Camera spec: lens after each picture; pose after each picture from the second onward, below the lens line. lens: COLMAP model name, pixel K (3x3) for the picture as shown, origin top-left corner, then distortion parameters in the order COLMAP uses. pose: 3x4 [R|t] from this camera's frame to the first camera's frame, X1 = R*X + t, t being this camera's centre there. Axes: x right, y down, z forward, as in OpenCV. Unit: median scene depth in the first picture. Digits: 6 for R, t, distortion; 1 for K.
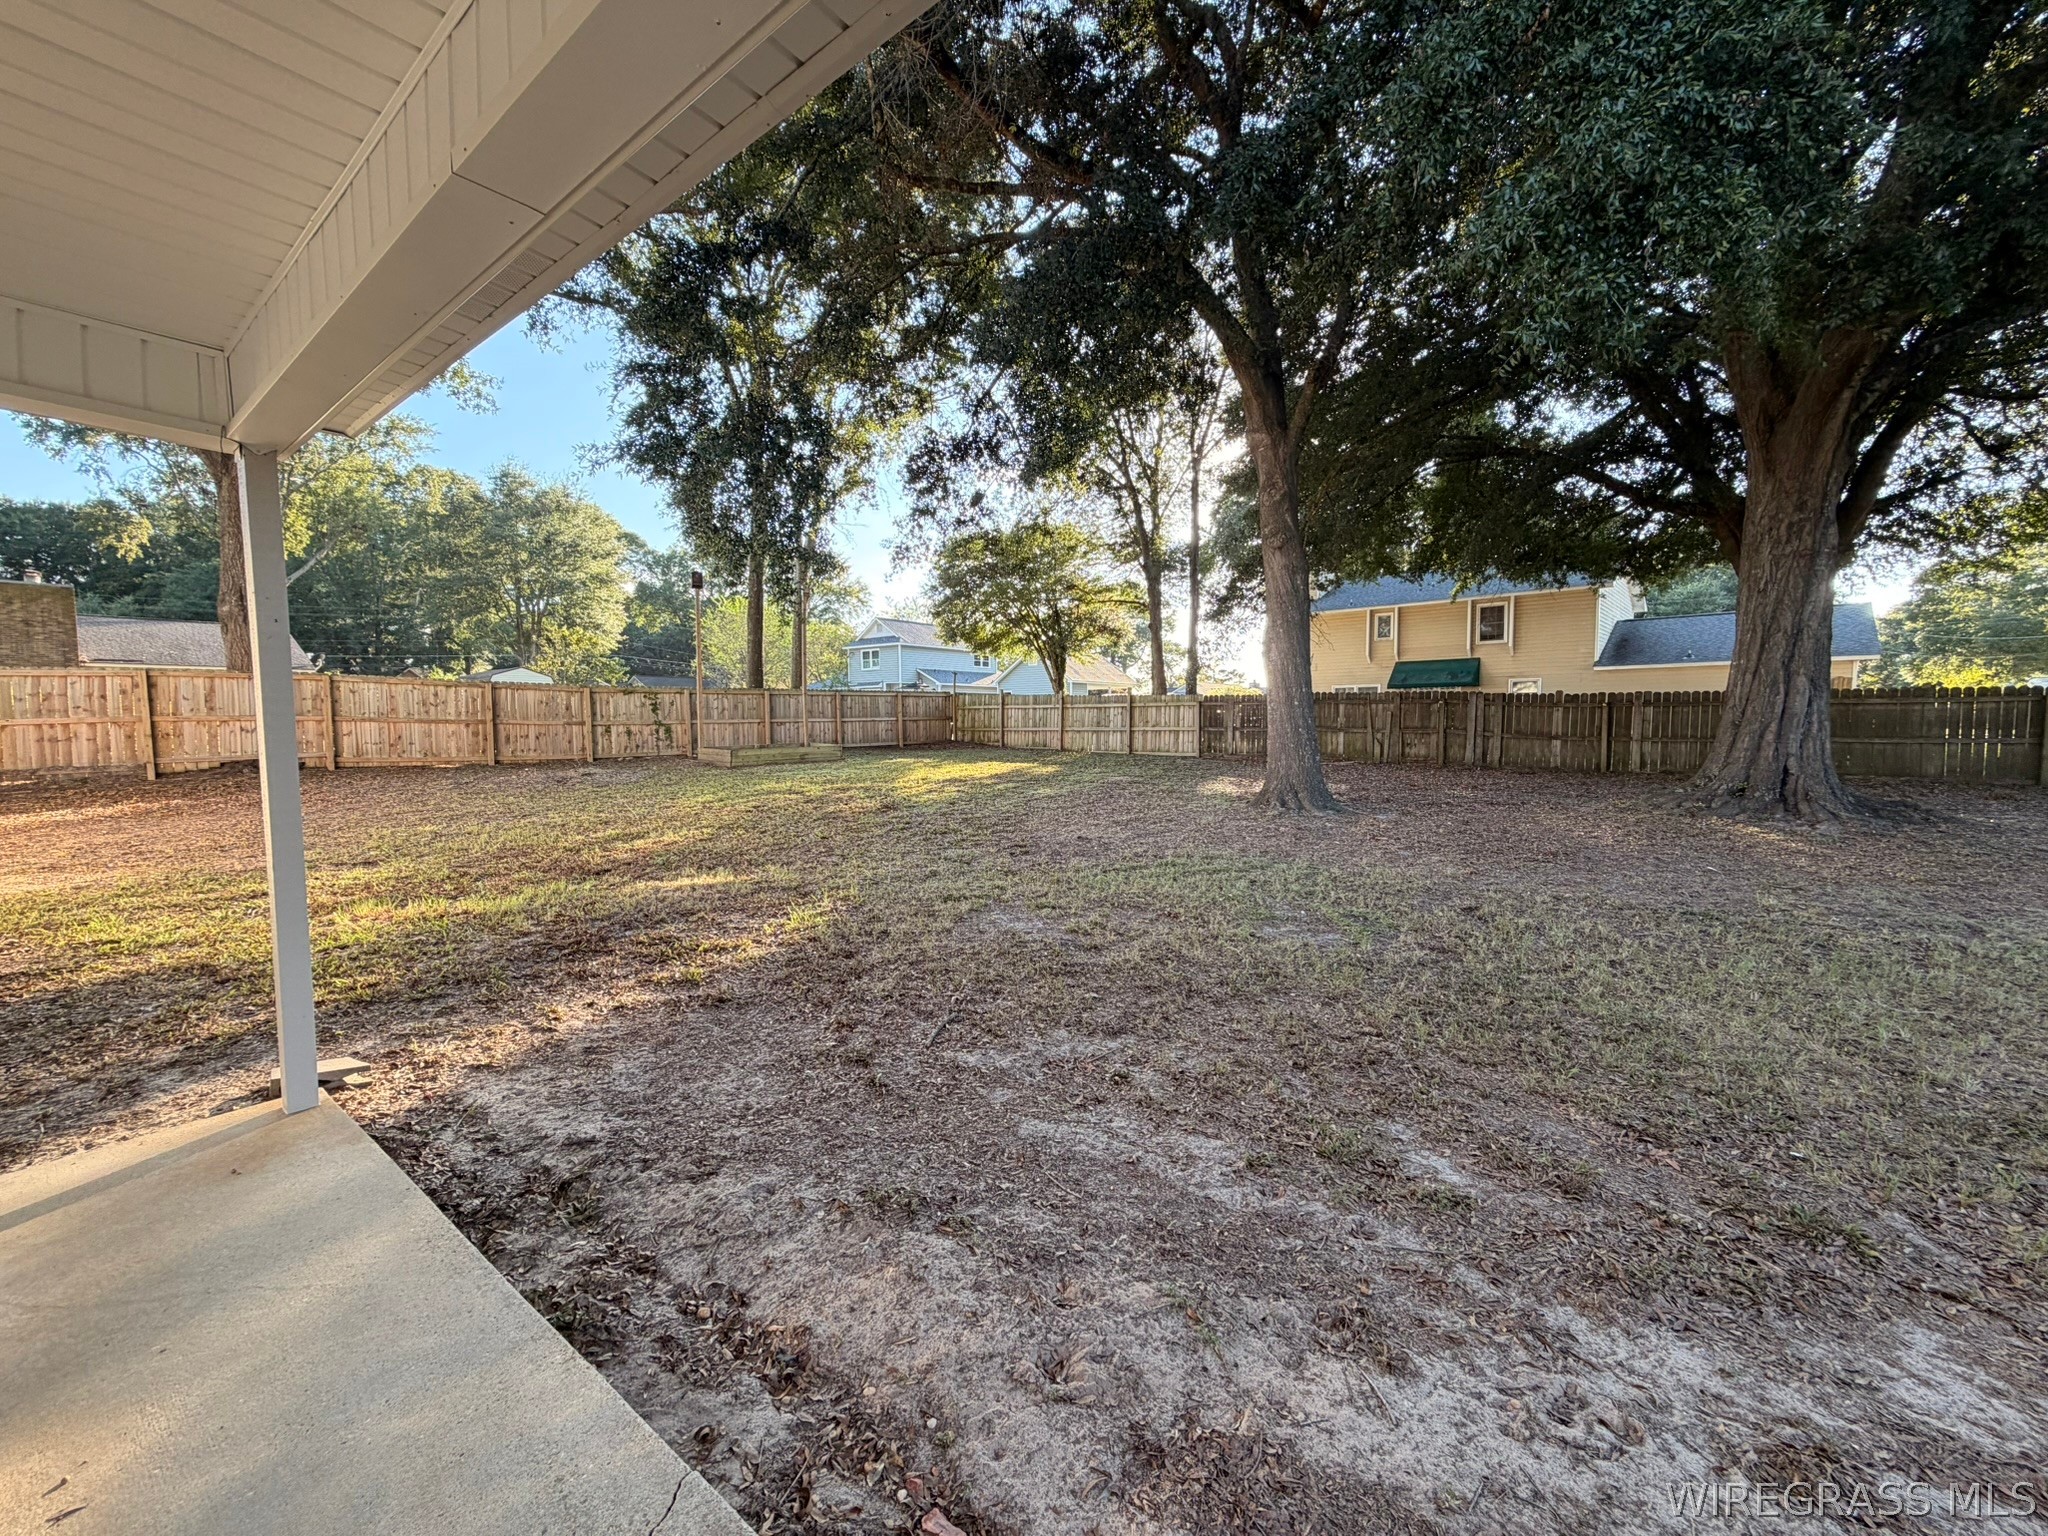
lens RADIAL K [[818.9, 0, 1024.0], [0, 818.9, 768.0], [0, 0, 1]] dist [0.002752, 0.000153]
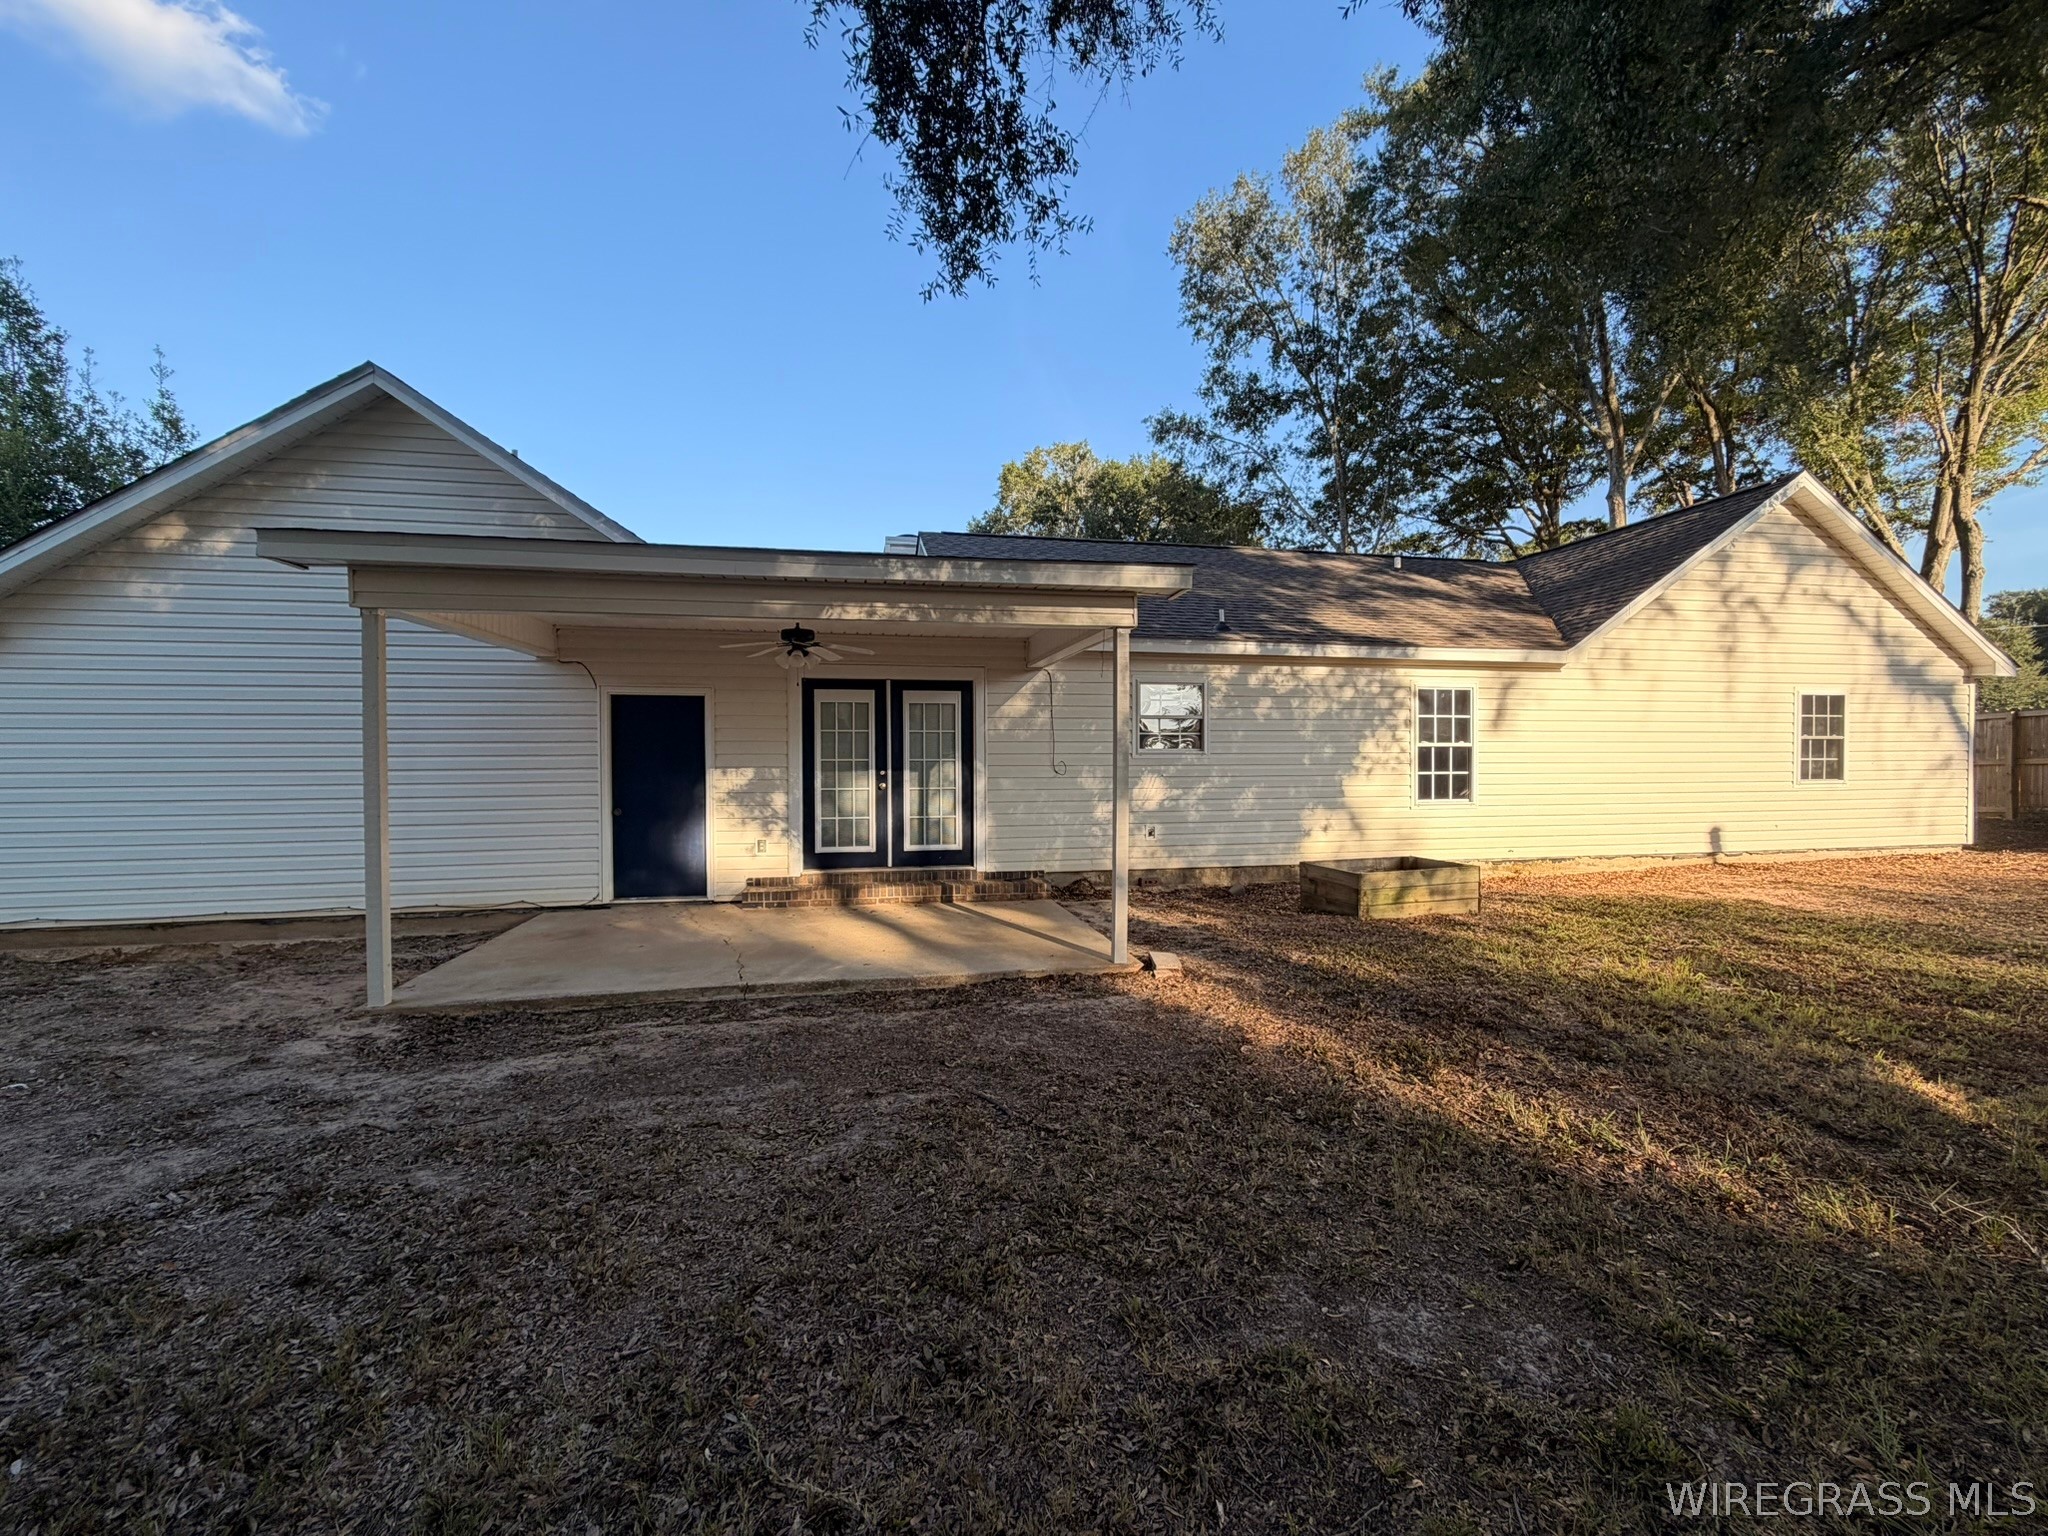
lens RADIAL K [[818.9, 0, 1024.0], [0, 818.9, 768.0], [0, 0, 1]] dist [0.002752, 0.000153]
pose [[-0.649479, 0.017736, -0.760173, 0.453615], [-0.036192, 0.997874, 0.054204, -0.088187], [0.759518, 0.062716, -0.647456, 1.270400]]
